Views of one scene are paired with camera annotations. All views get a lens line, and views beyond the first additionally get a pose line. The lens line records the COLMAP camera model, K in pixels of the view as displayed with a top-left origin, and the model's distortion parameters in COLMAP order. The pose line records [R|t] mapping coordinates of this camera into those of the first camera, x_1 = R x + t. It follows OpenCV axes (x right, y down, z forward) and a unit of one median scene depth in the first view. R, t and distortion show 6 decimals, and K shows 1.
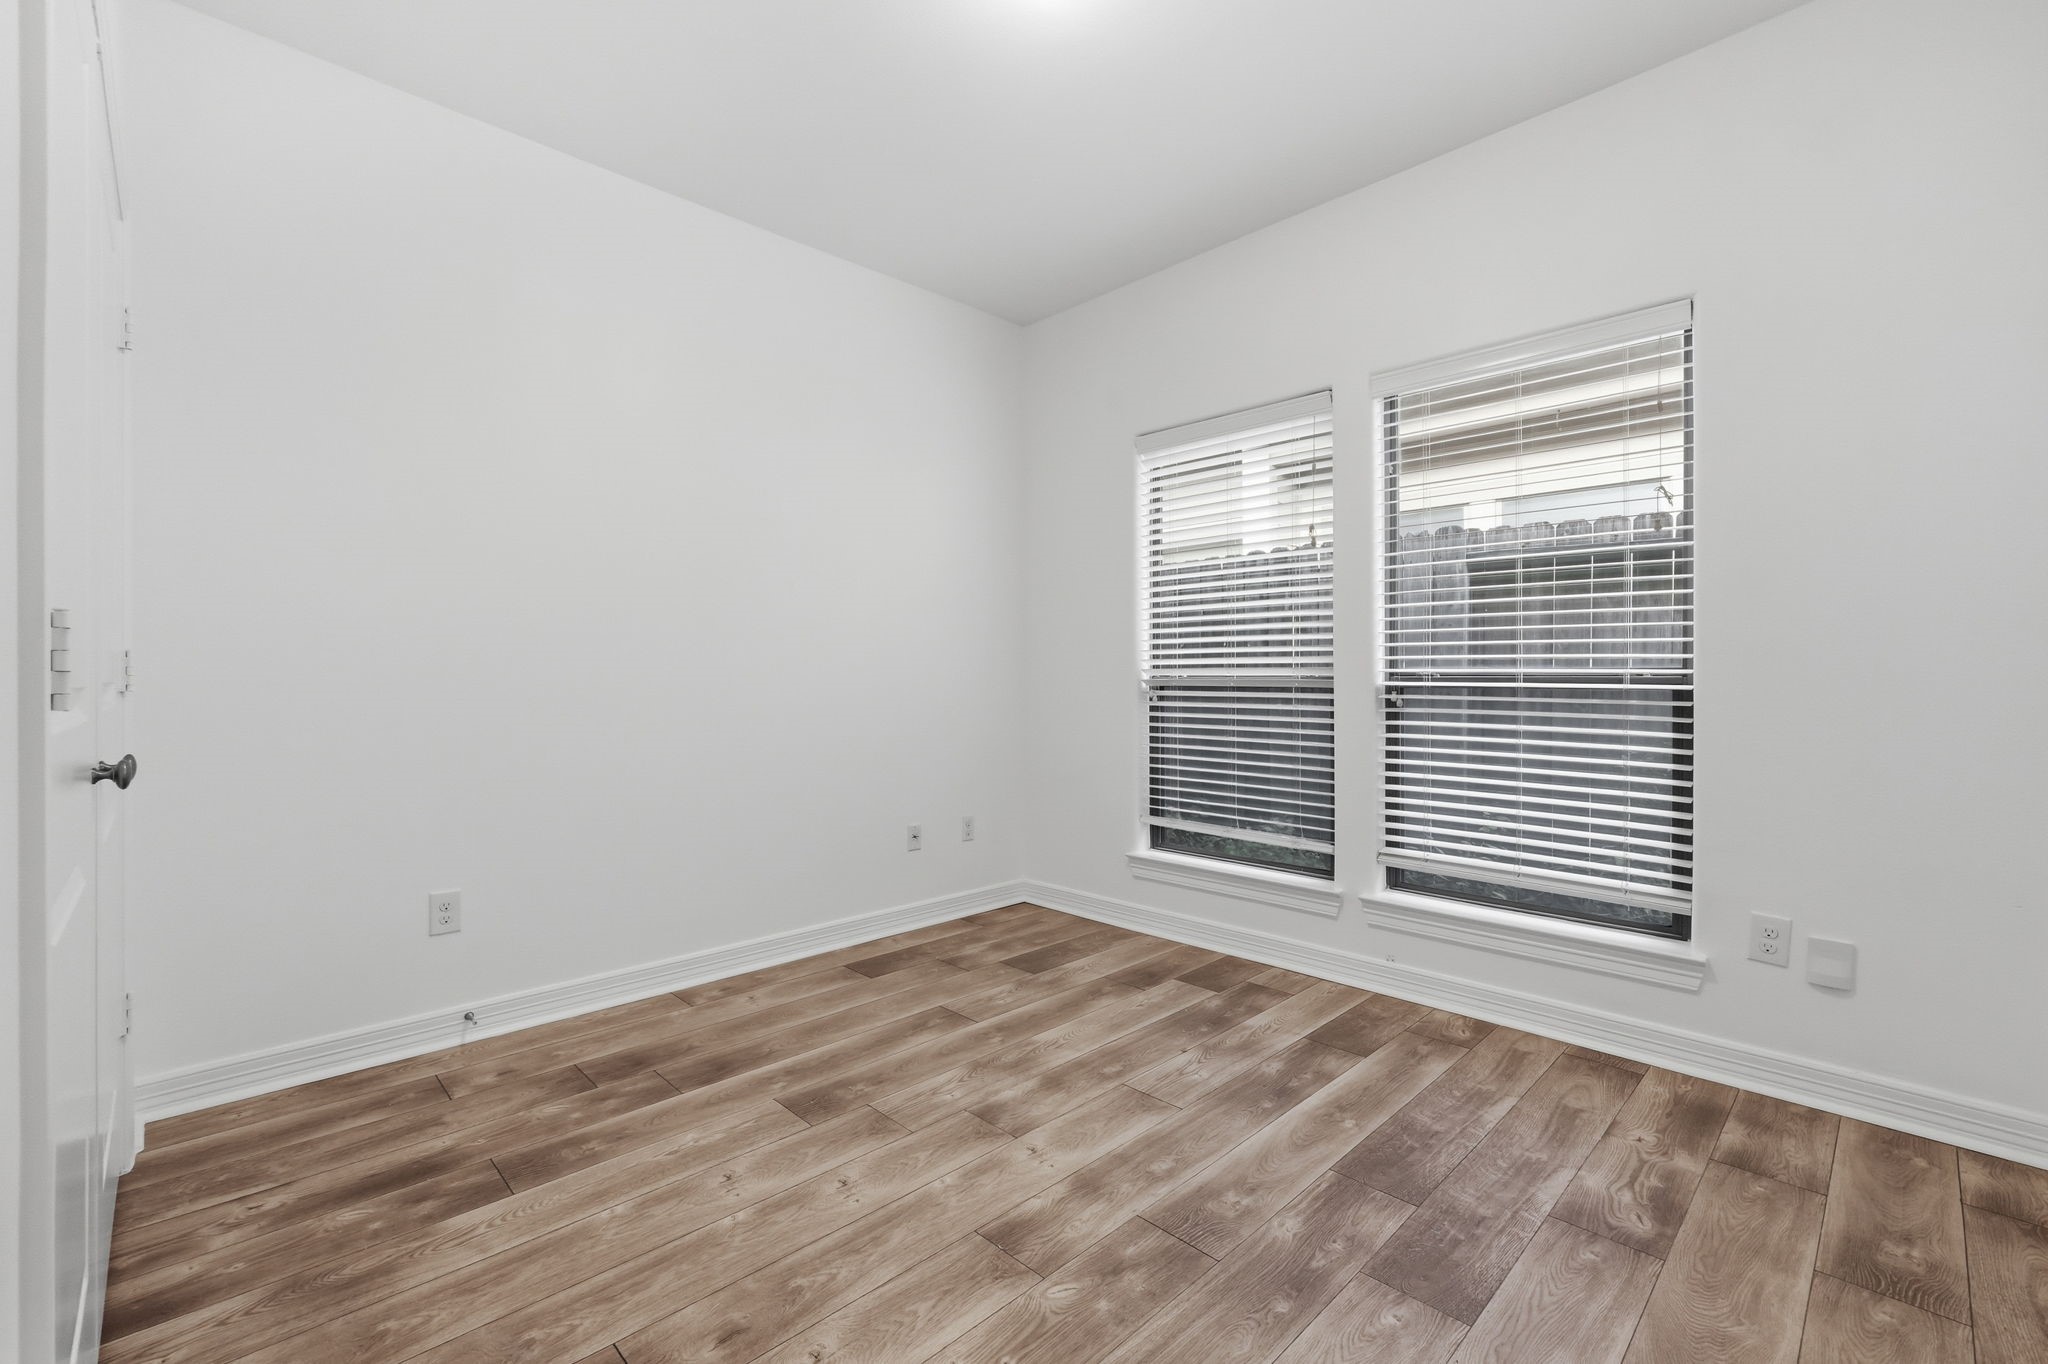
lens RADIAL K [[888.1, 0, 1025.2], [0, 888.1, 680.1], [0, 0, 1]] dist [-0.009038, 0.002611]
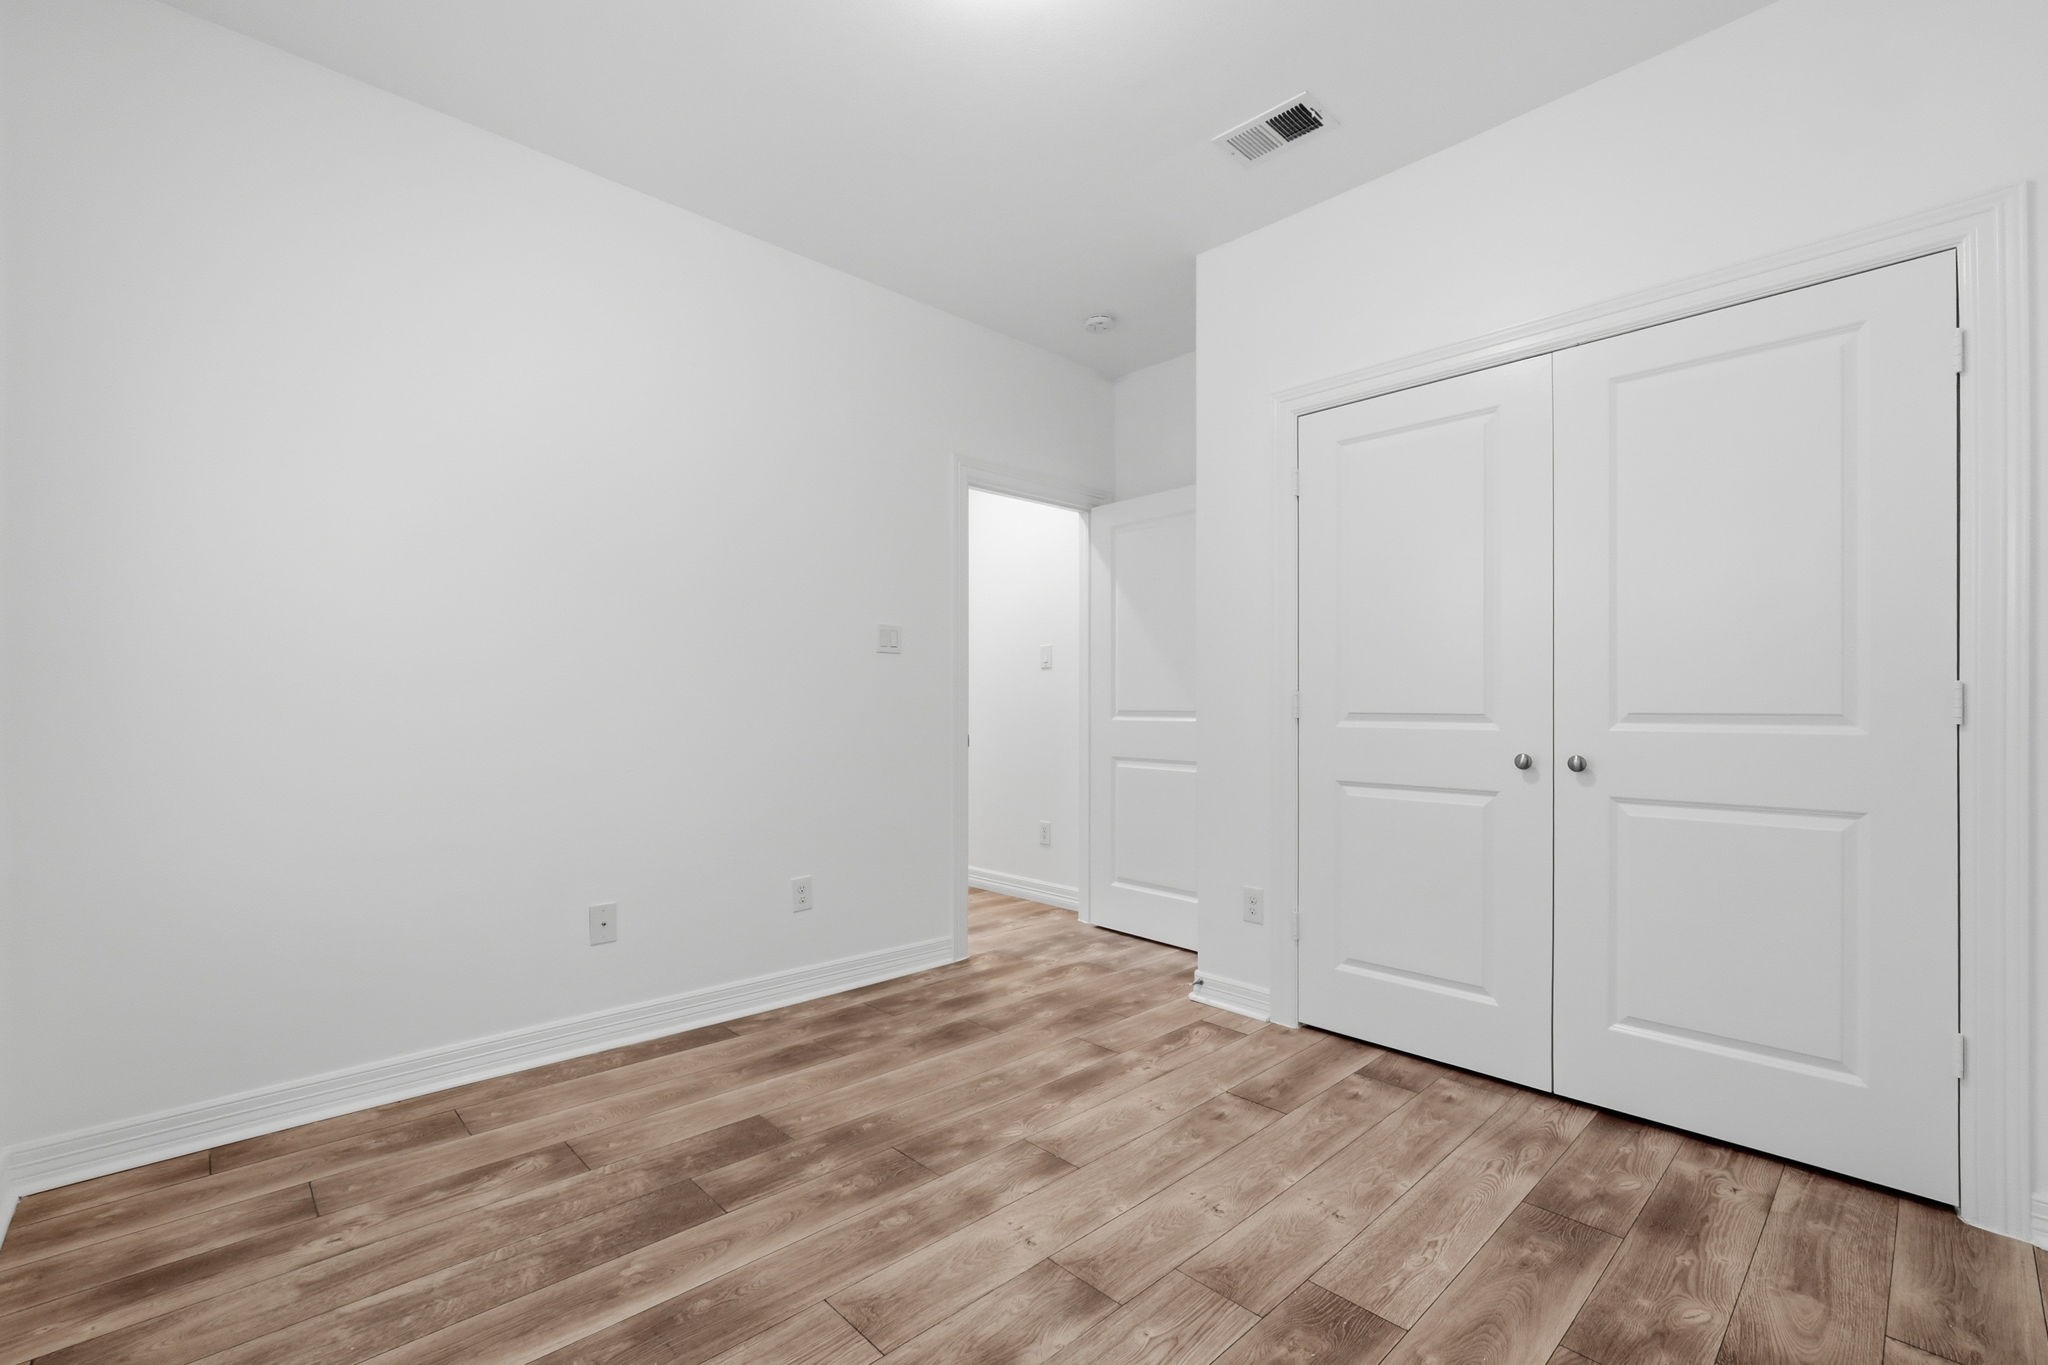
lens RADIAL K [[888.1, 0, 1023.9], [0, 888.1, 692.2], [0, 0, 1]] dist [-0.009038, 0.002611]
pose [[-0.999918, -0.000089, 0.012789, 0.002861], [-0.000240, 0.999930, -0.011795, -0.012897], [-0.012787, -0.011797, -0.999849, 2.045167]]
